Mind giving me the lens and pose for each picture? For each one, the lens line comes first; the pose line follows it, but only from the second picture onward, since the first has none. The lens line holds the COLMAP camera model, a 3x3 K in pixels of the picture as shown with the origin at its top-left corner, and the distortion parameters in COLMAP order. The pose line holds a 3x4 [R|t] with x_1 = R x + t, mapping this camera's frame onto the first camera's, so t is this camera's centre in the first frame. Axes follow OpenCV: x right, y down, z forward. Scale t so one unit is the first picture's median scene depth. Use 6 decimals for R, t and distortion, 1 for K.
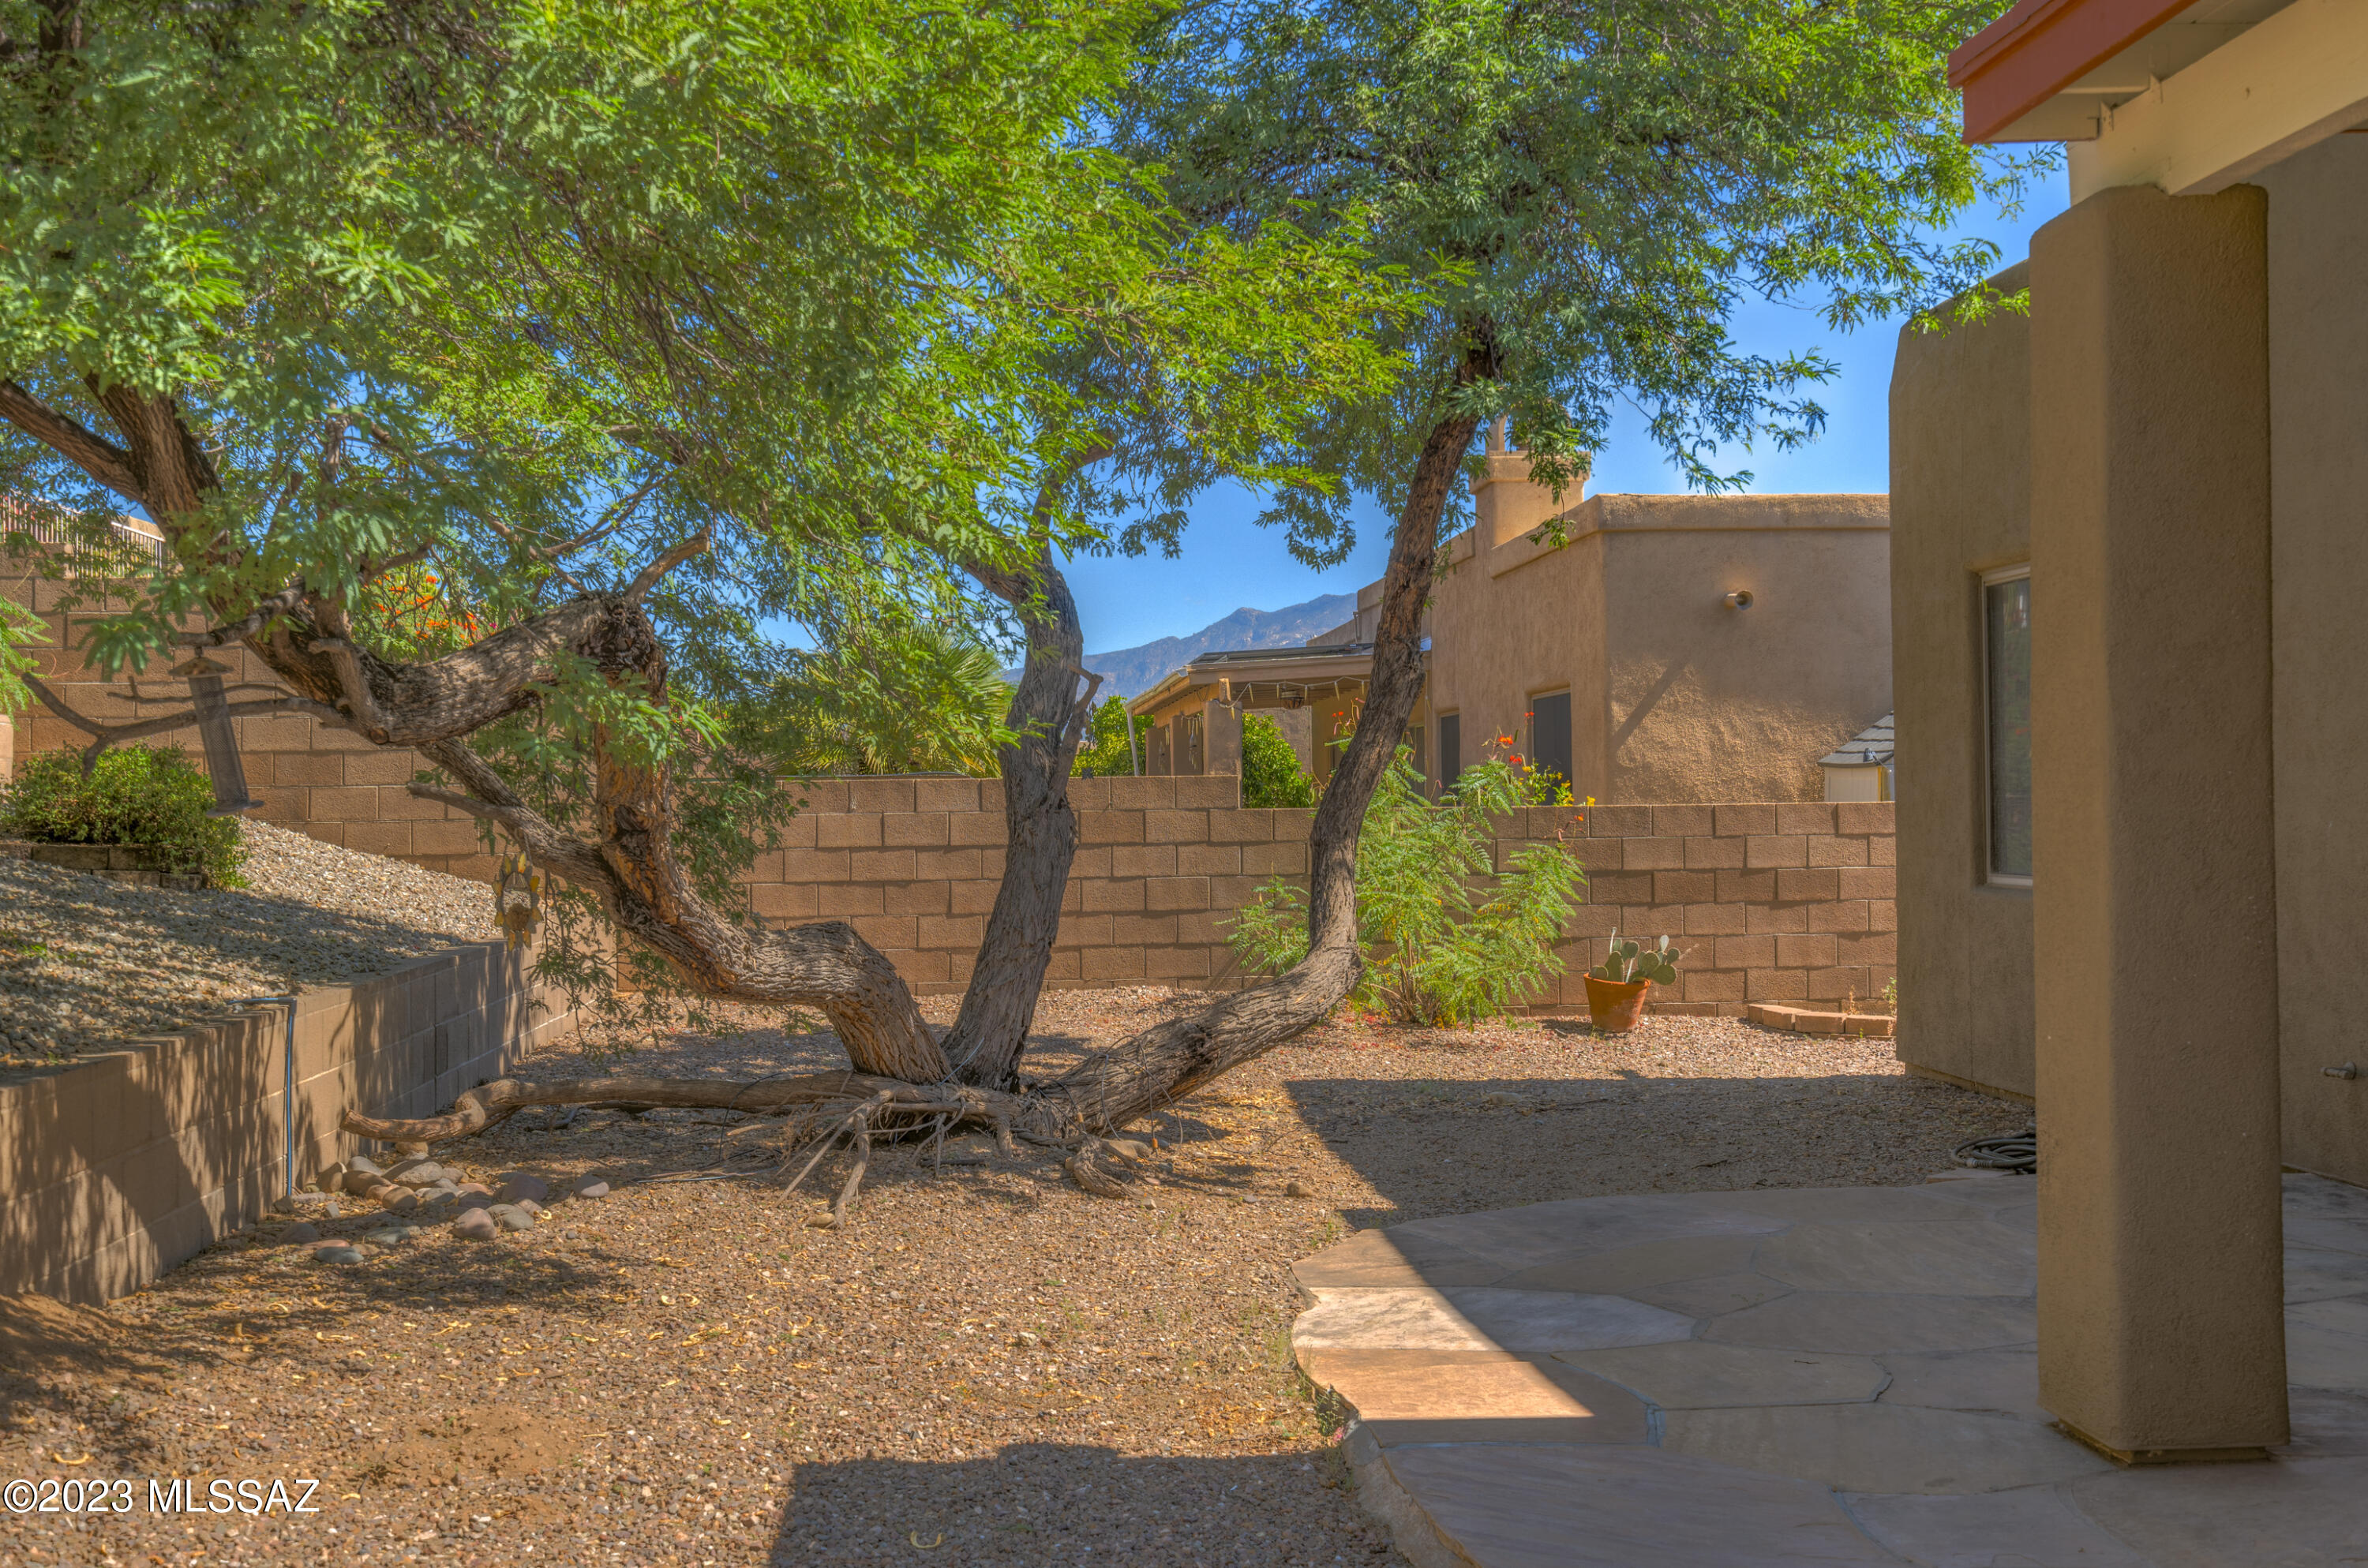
lens RADIAL K [[2302.9, 0, 1186.1], [0, 2302.9, 727.6], [0, 0, 1]] dist [0.006535, -0.020628]
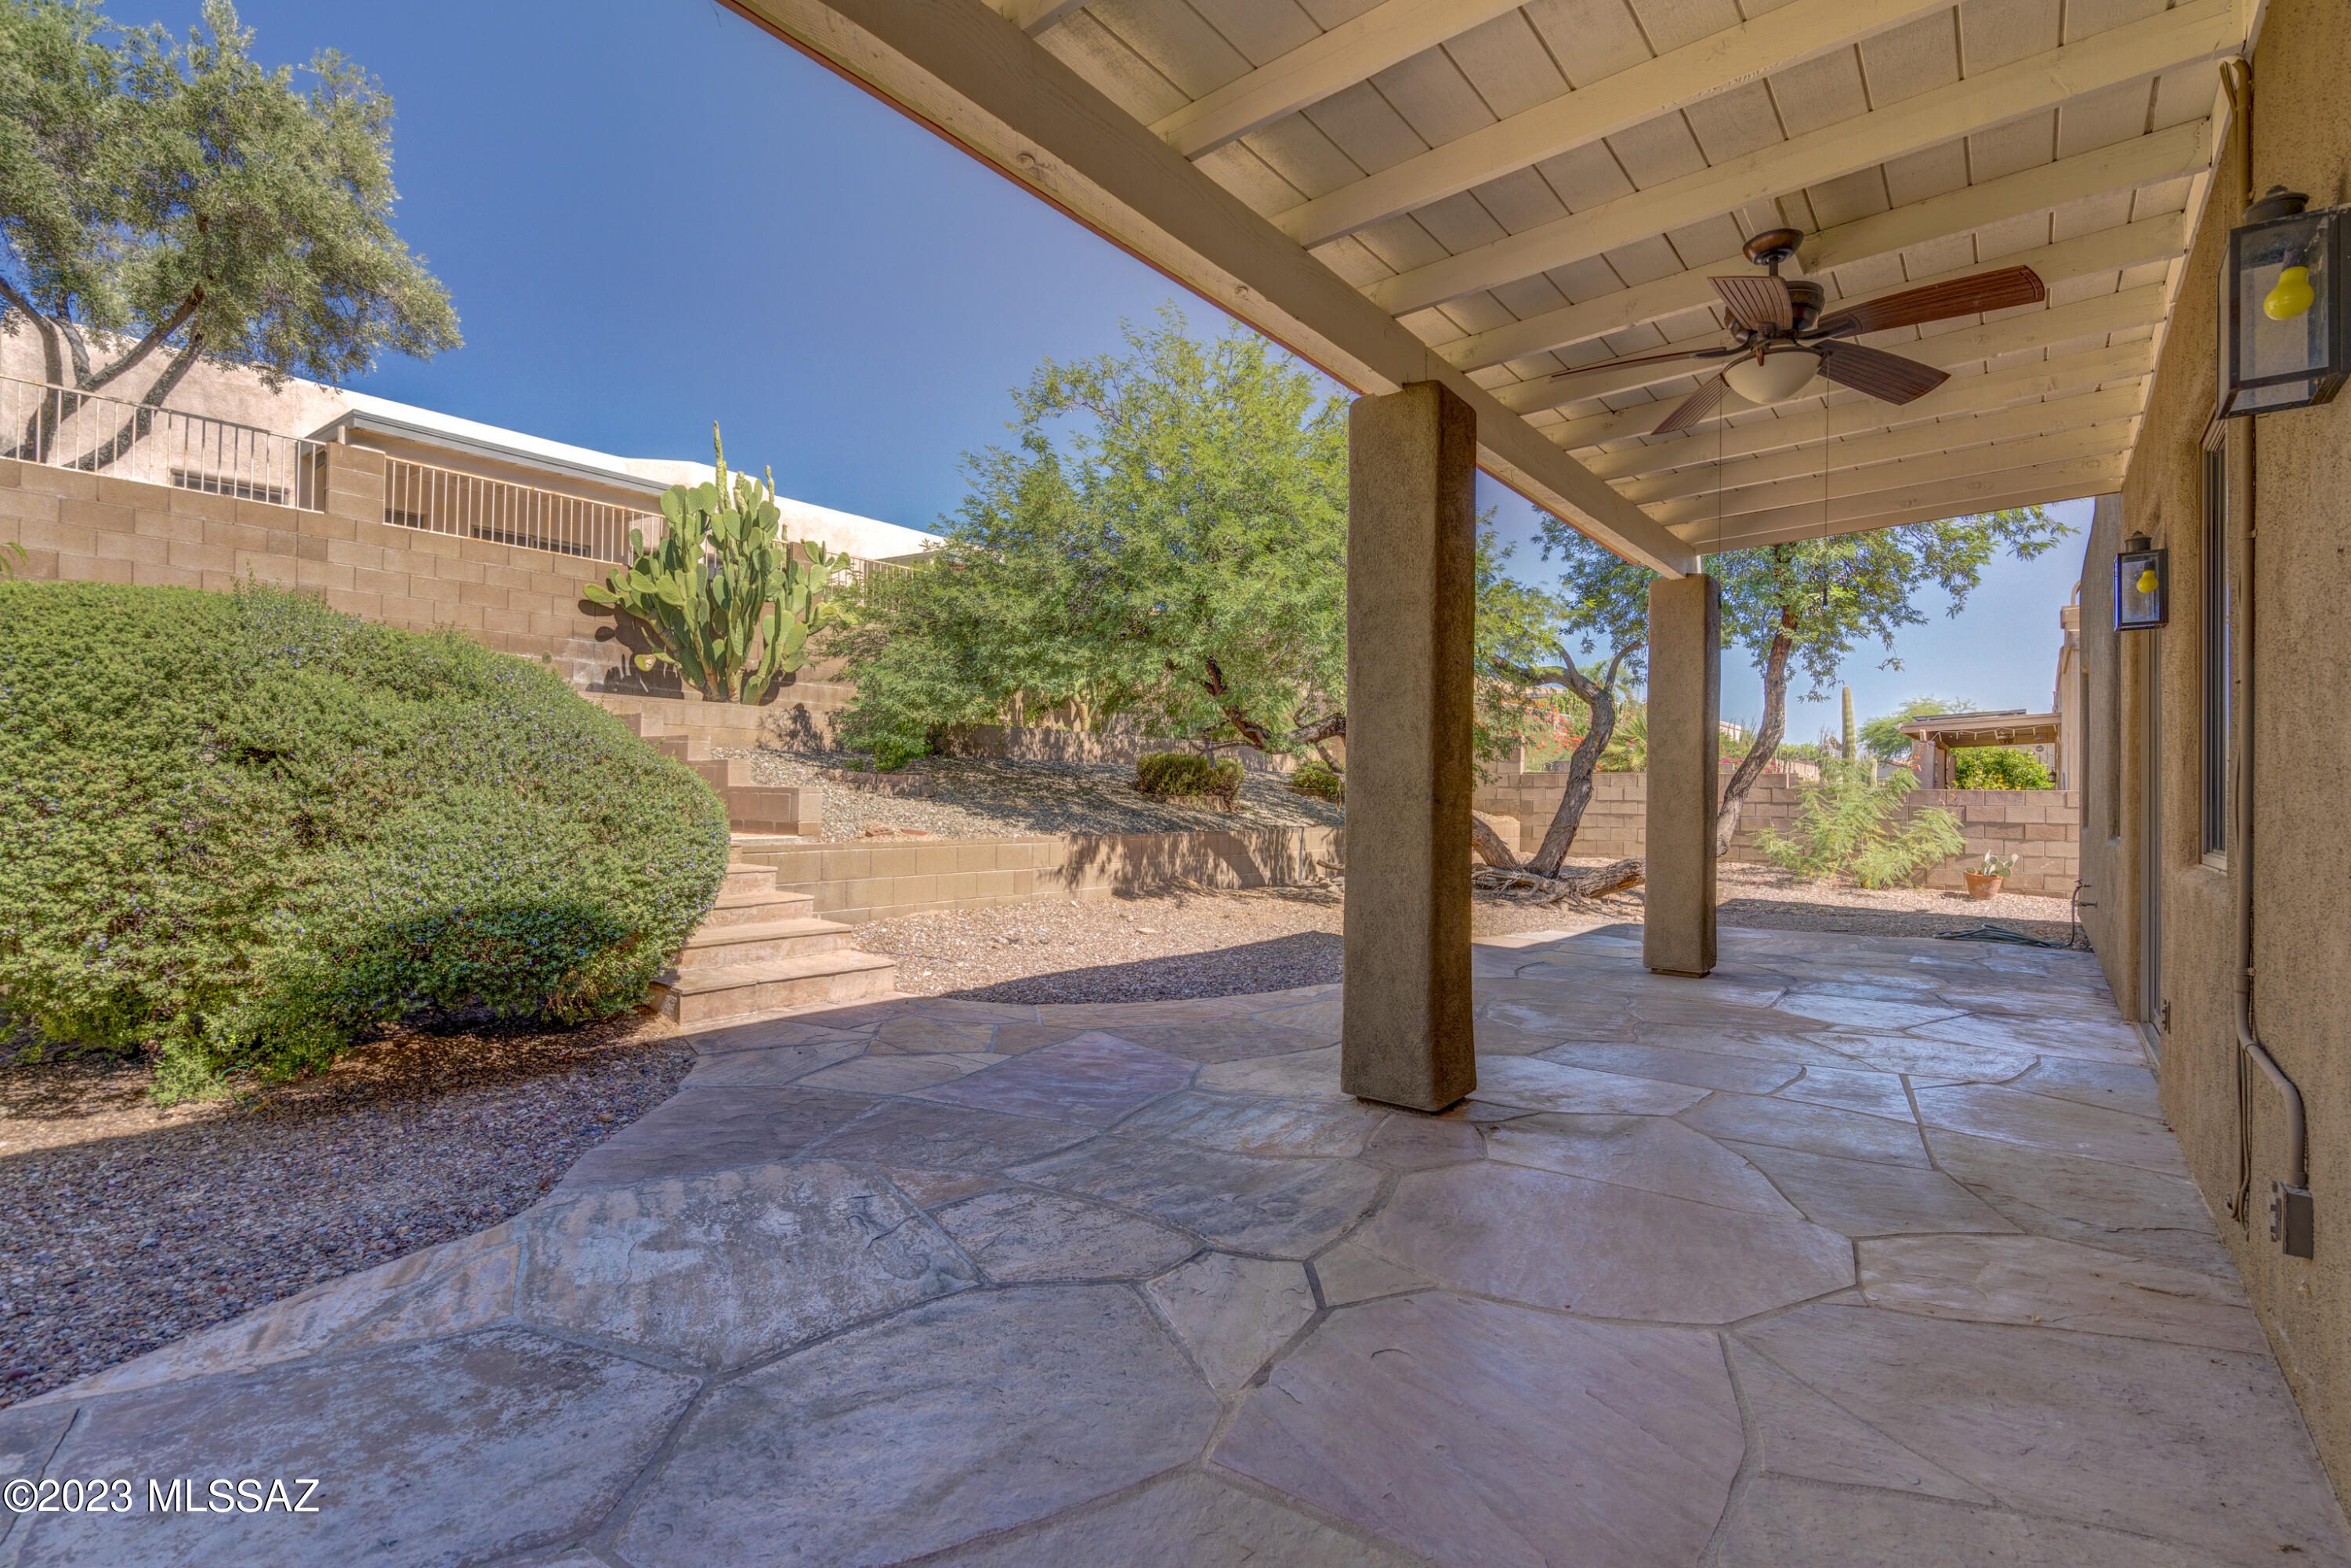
lens RADIAL K [[1052.8, 0, 1171.2], [0, 1052.8, 773.5], [0, 0, 1]] dist [-0.000686, 0.000065]
pose [[0.721906, 0.011002, -0.691903, 0.442950], [-0.001771, 0.999900, 0.014051, 0.010448], [0.691989, -0.008918, 0.721853, -0.244119]]
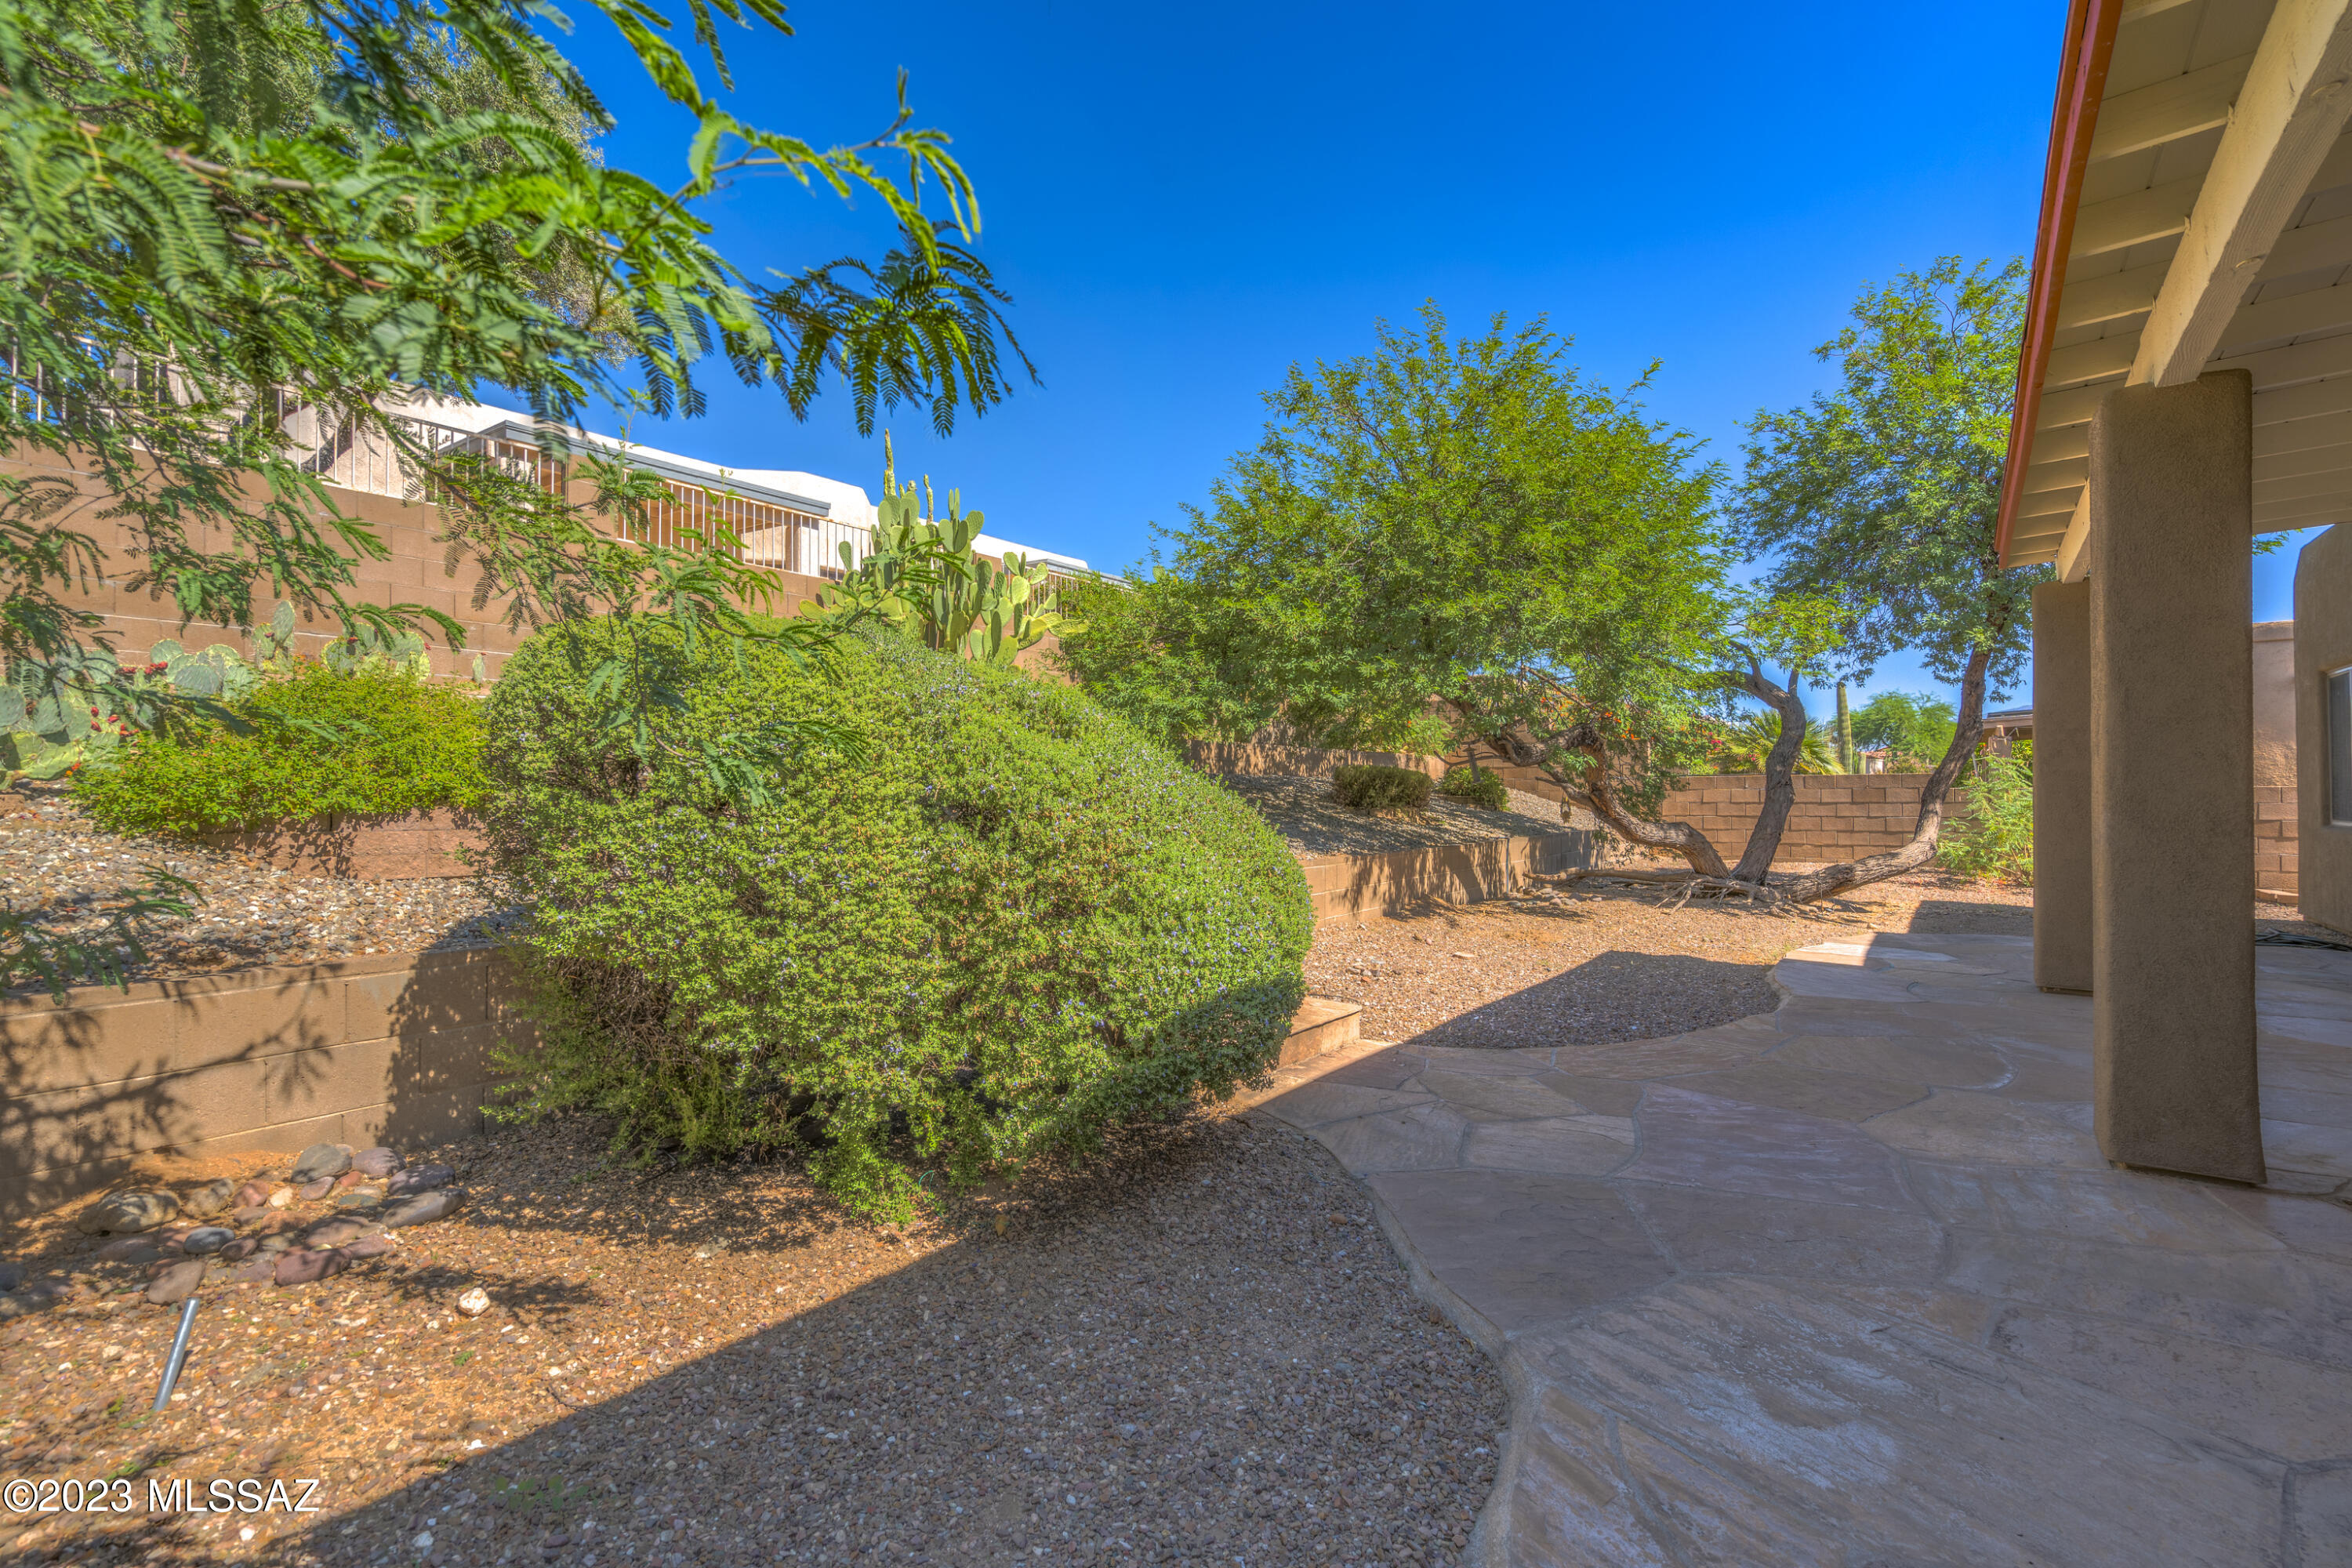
lens RADIAL K [[1023.0, 0, 1179.9], [0, 1023.0, 823.3], [0, 0, 1]] dist [-0.001063, 0.000532]
pose [[0.740089, 0.026200, -0.671998, 0.220141], [0.017913, 0.998118, 0.058642, -0.004454], [0.672270, -0.055438, 0.738227, -0.374922]]
